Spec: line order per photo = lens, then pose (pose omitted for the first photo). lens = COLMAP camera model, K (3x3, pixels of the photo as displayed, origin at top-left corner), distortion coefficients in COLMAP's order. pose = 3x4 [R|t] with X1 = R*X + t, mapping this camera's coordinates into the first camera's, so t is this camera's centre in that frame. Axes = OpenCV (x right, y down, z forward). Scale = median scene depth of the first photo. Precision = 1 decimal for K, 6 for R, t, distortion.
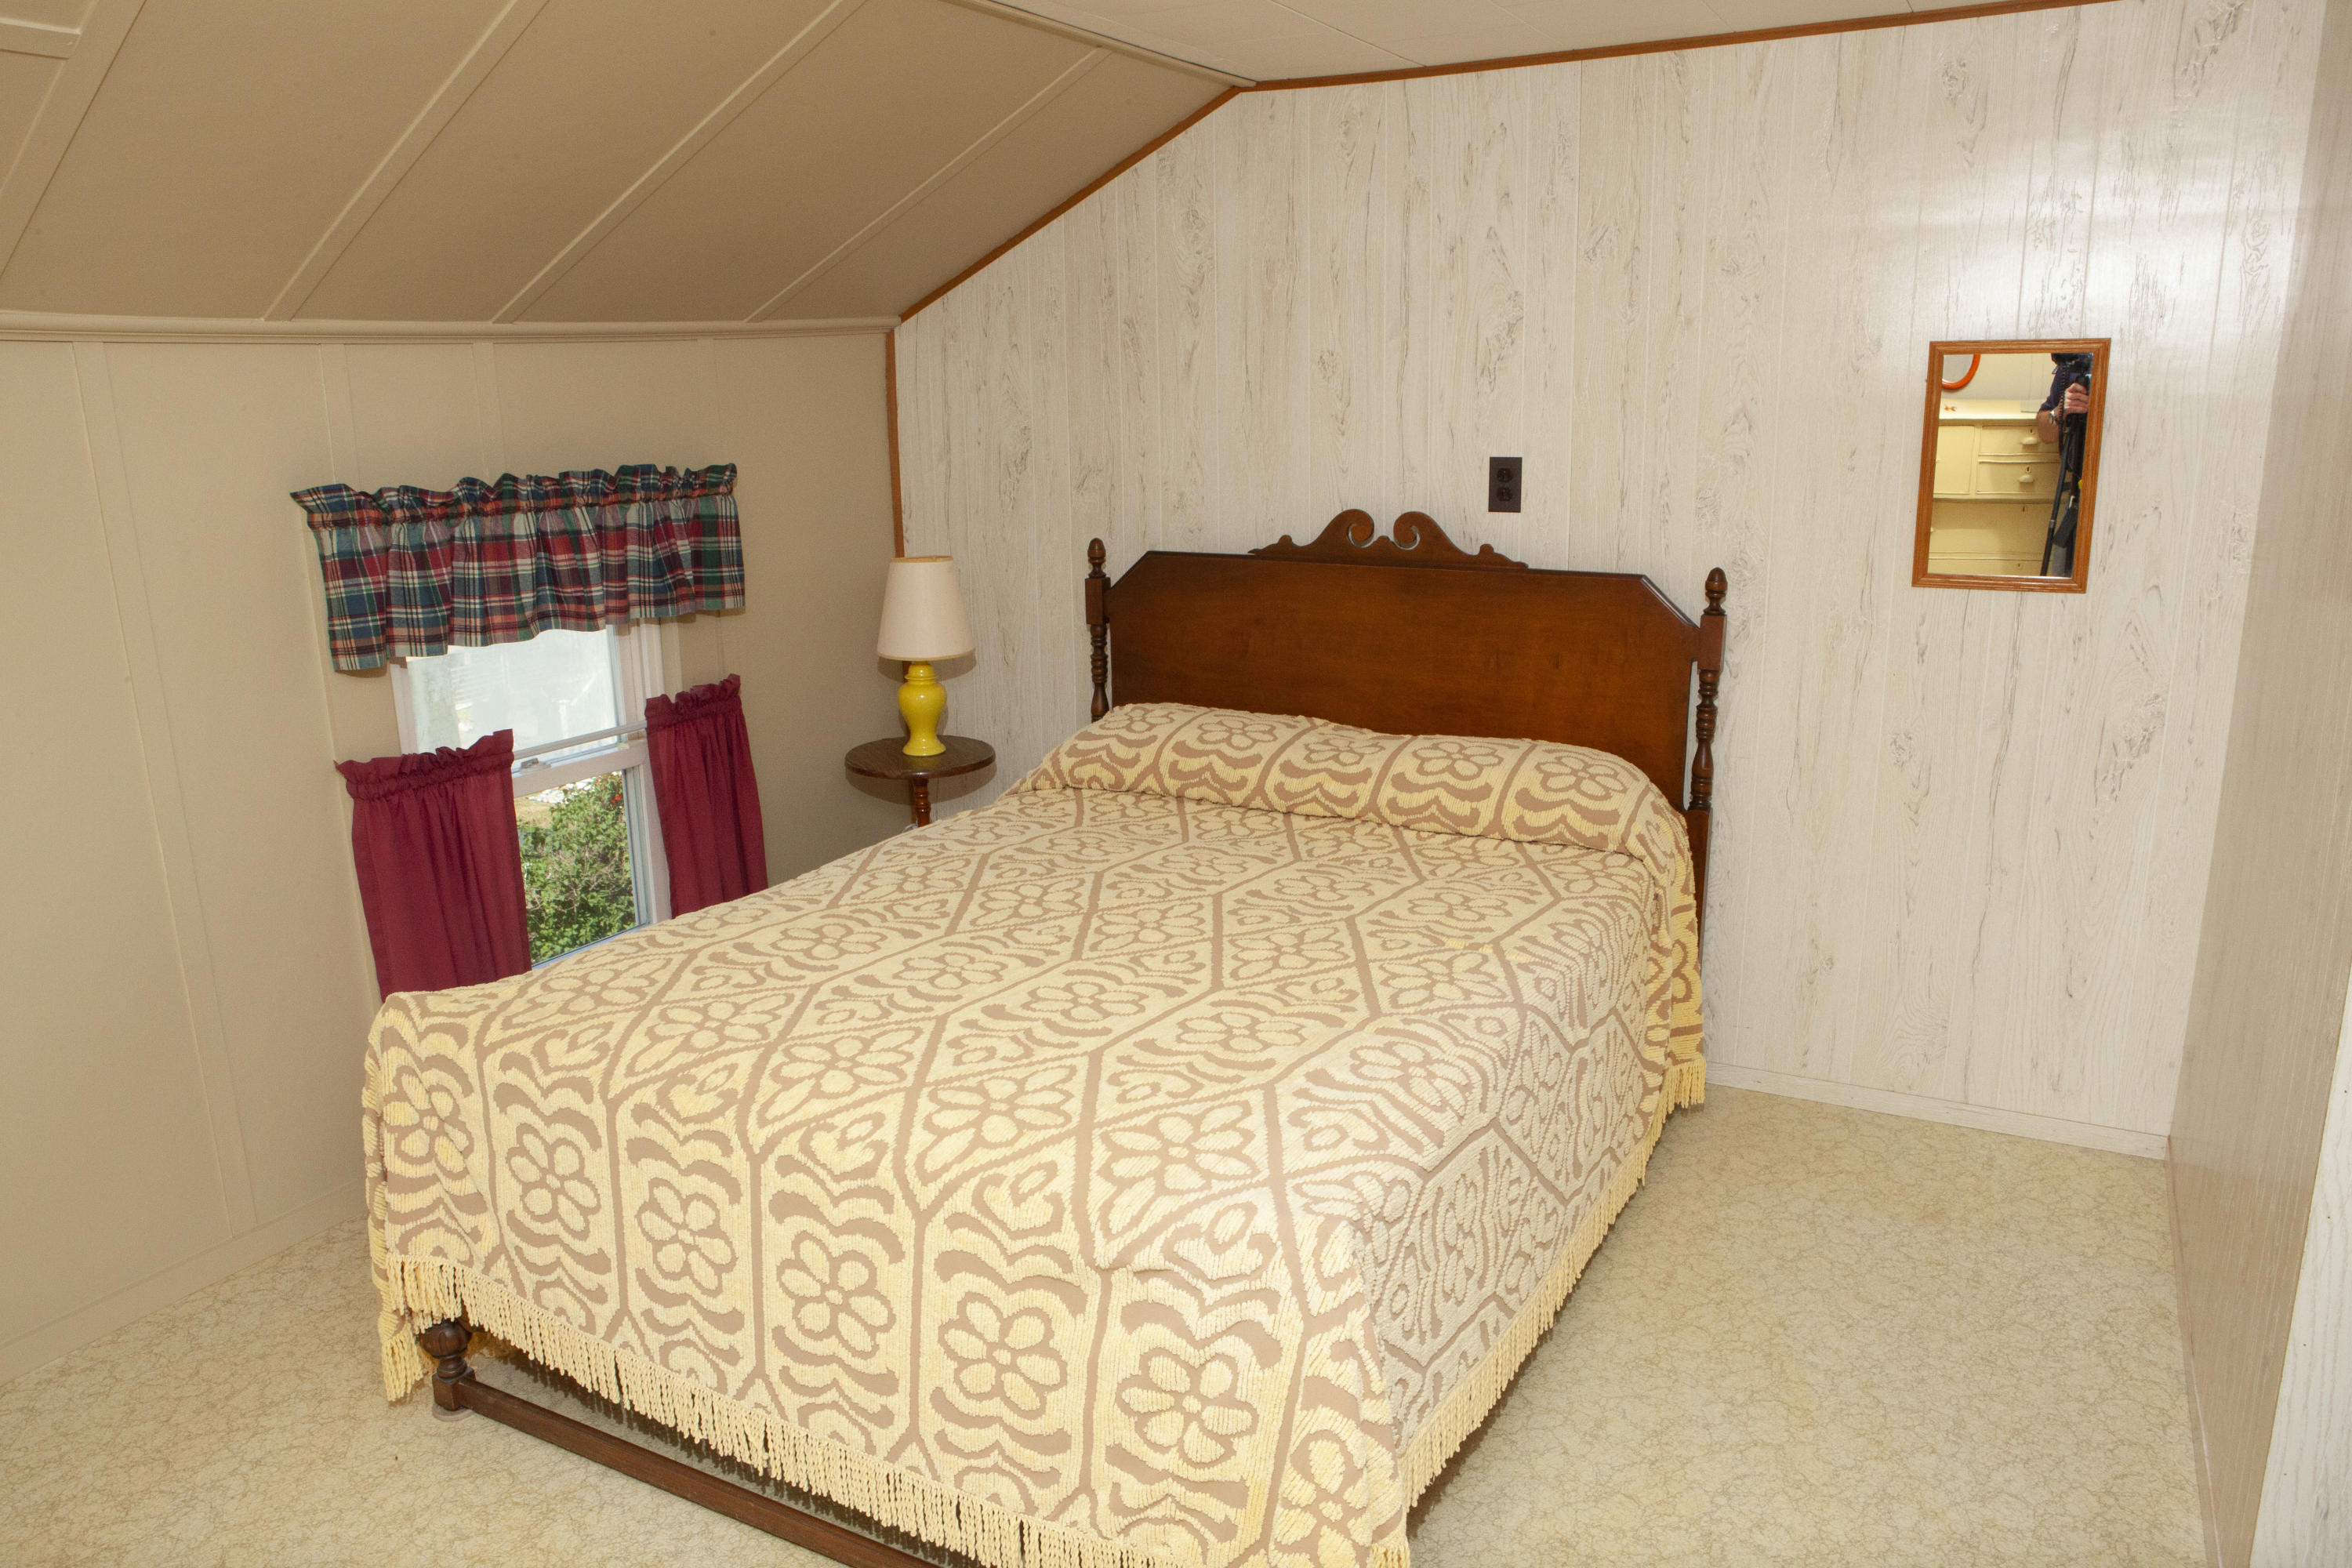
lens RADIAL K [[1642.0, 0, 1167.4], [0, 1642.0, 786.9], [0, 0, 1]] dist [-0.109413, 0.090006]
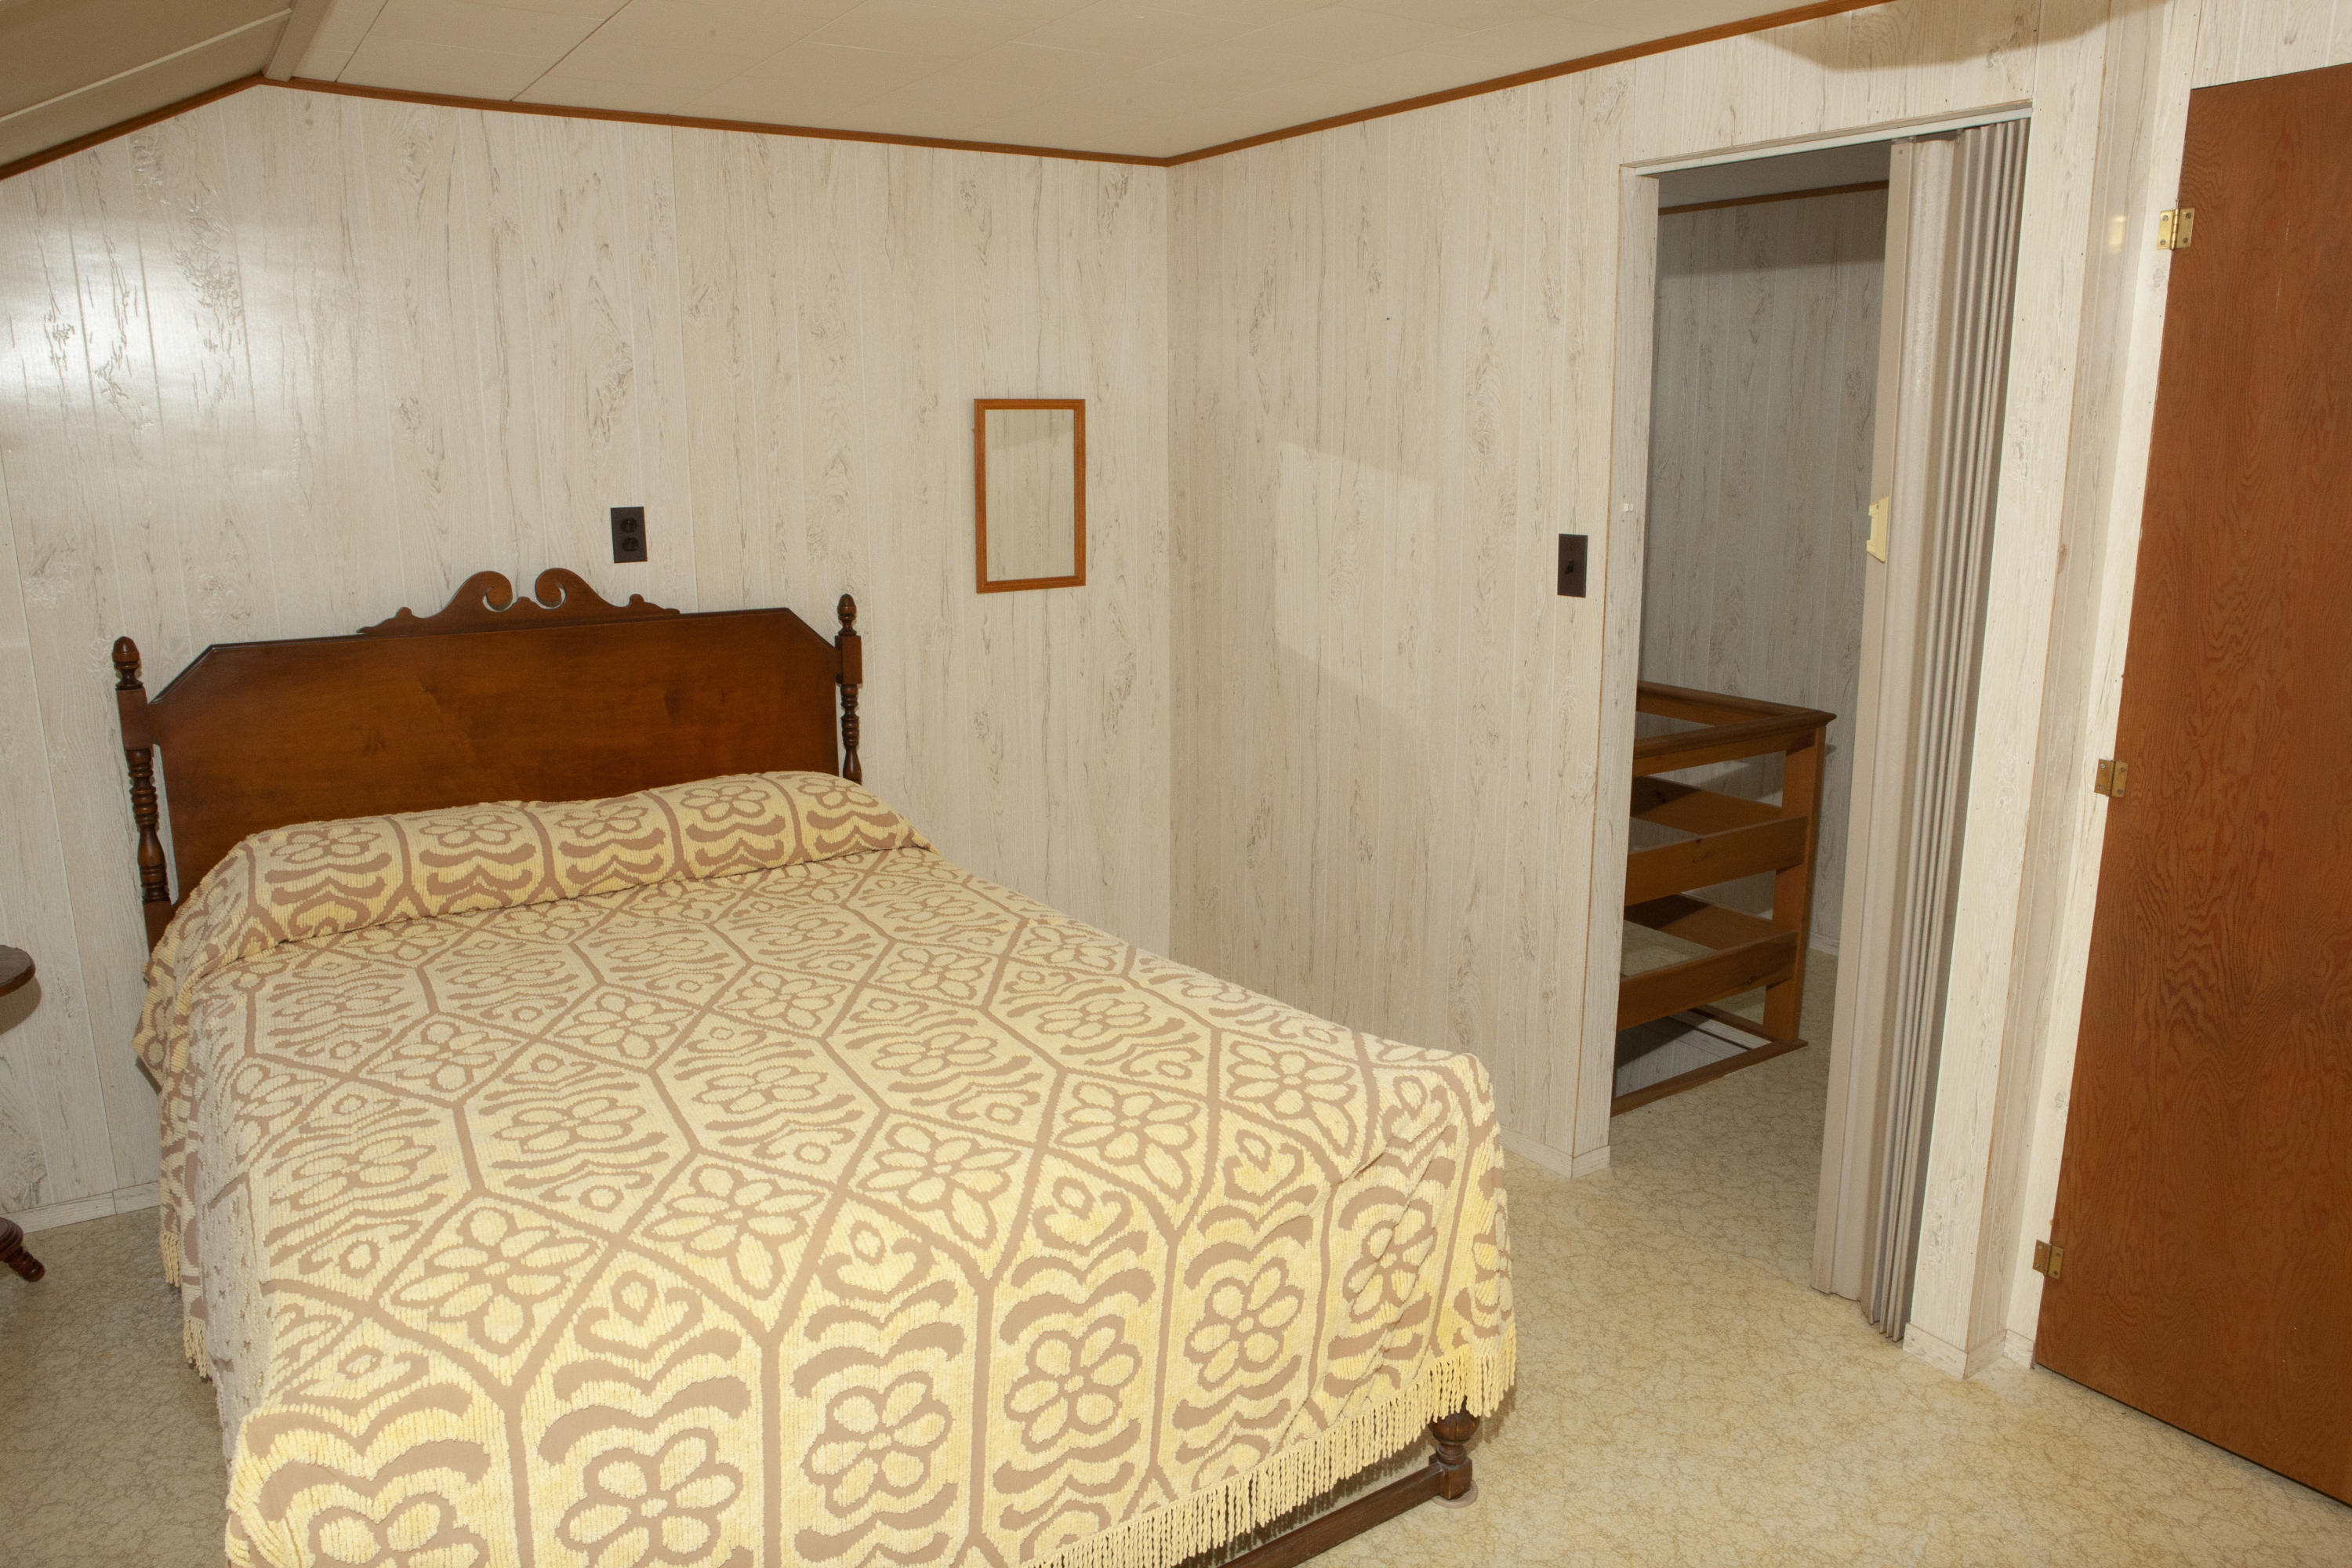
lens RADIAL K [[1642.0, 0, 1167.4], [0, 1642.0, 786.9], [0, 0, 1]] dist [-0.109413, 0.090006]
pose [[0.444699, -0.174898, 0.878438, -0.584164], [0.206520, 0.974345, 0.089445, -0.059240], [-0.871546, 0.141638, 0.469411, 0.285111]]
